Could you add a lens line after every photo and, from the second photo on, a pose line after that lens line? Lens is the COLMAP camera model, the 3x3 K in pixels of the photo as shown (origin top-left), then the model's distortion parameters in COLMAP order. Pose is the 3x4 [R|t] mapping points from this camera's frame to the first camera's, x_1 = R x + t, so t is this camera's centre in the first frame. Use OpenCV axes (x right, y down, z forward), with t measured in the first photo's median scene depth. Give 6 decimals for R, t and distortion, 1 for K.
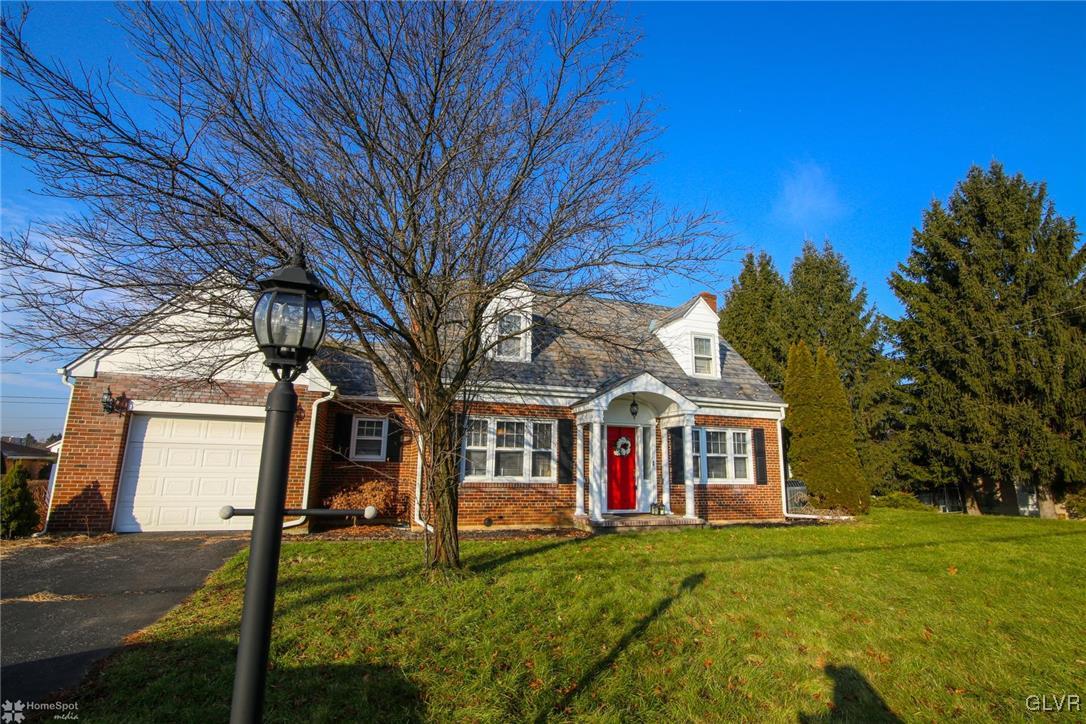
lens RADIAL K [[497.8, 0, 544.2], [0, 497.8, 361.9], [0, 0, 1]] dist [-0.017651, 0.000970]
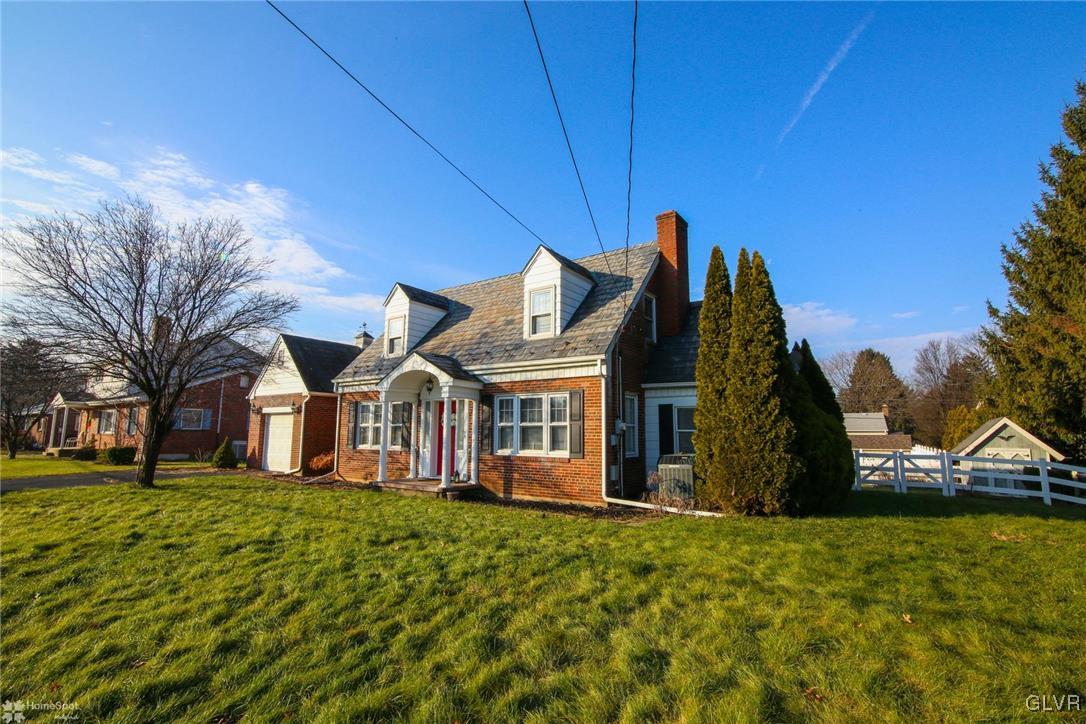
lens RADIAL K [[497.8, 0, 542.5], [0, 497.8, 362.2], [0, 0, 1]] dist [-0.017651, 0.000970]
pose [[0.580544, -0.128526, -0.804021, 1.130794], [0.171066, 0.984677, -0.033886, 0.115519], [0.796056, -0.117868, 0.593635, 0.514310]]
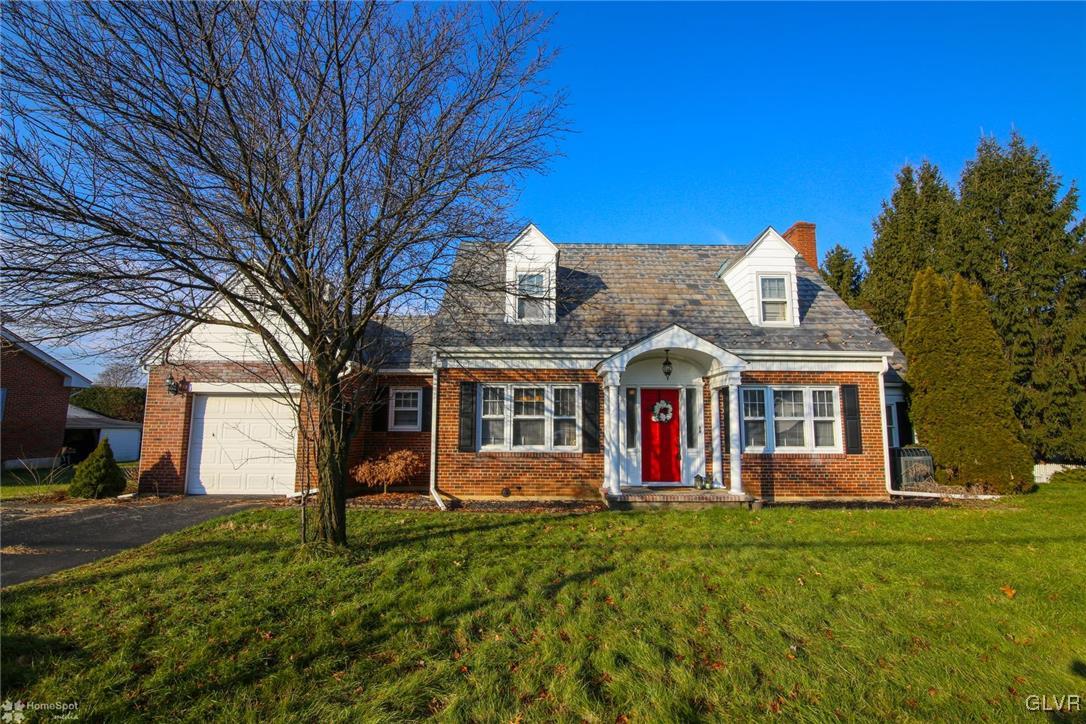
lens RADIAL K [[497.8, 0, 545.2], [0, 497.8, 364.2], [0, 0, 1]] dist [-0.017651, 0.000970]
pose [[0.950201, -0.052338, -0.307211, 0.228223], [0.074424, 0.995383, 0.060615, 0.018298], [0.302620, -0.080460, 0.949709, 0.106854]]
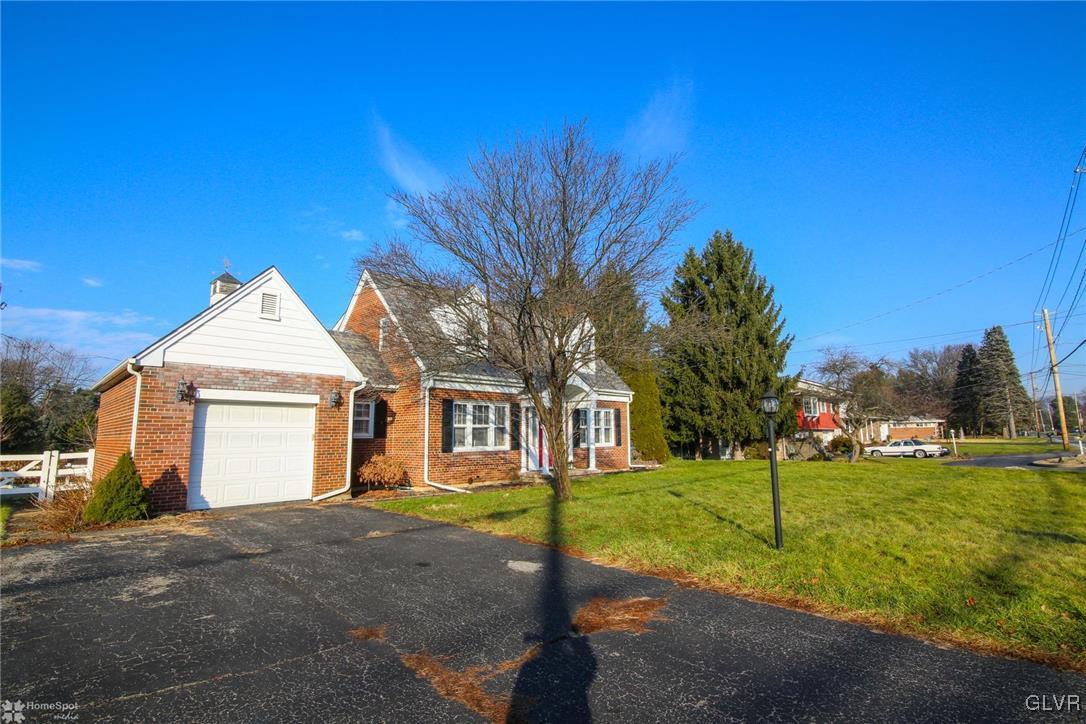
lens RADIAL K [[497.8, 0, 542.9], [0, 497.8, 360.3], [0, 0, 1]] dist [-0.017651, 0.000970]
pose [[0.886452, 0.042506, 0.460864, -0.480212], [-0.069447, 0.996716, 0.041651, -0.057618], [-0.457580, -0.068927, 0.886493, -0.207738]]
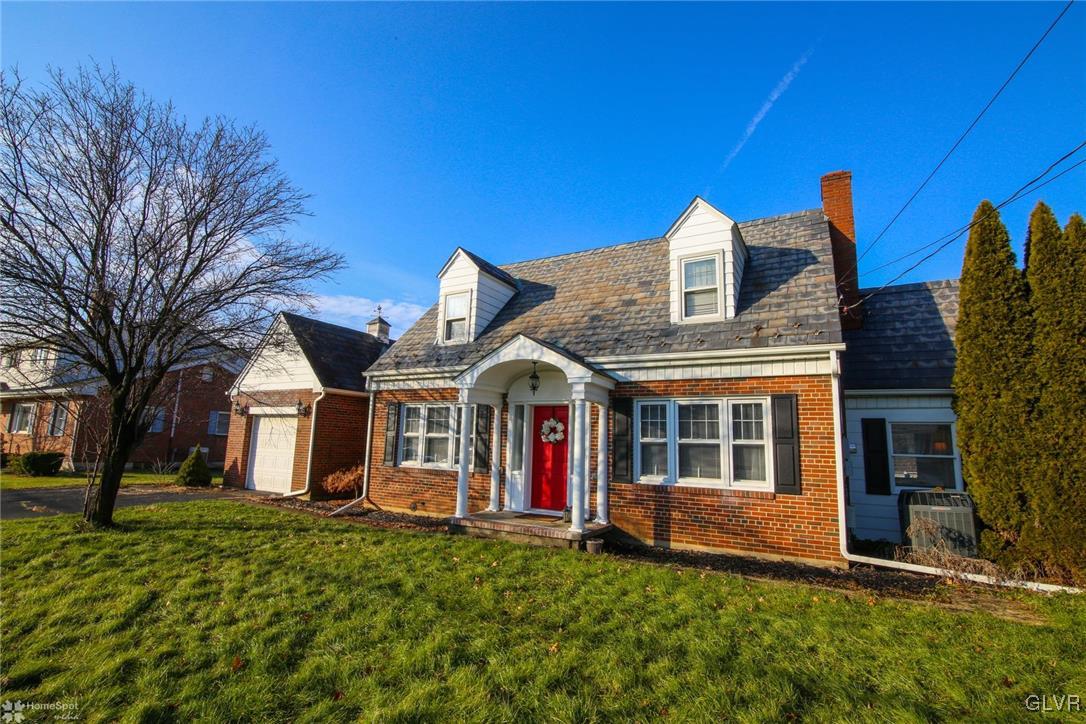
lens RADIAL K [[497.8, 0, 541.8], [0, 497.8, 362.9], [0, 0, 1]] dist [-0.017651, 0.000970]
pose [[0.659541, -0.118453, -0.742277, 0.719070], [0.135881, 0.990025, -0.037254, 0.088693], [0.739285, -0.076291, 0.669057, 0.454430]]
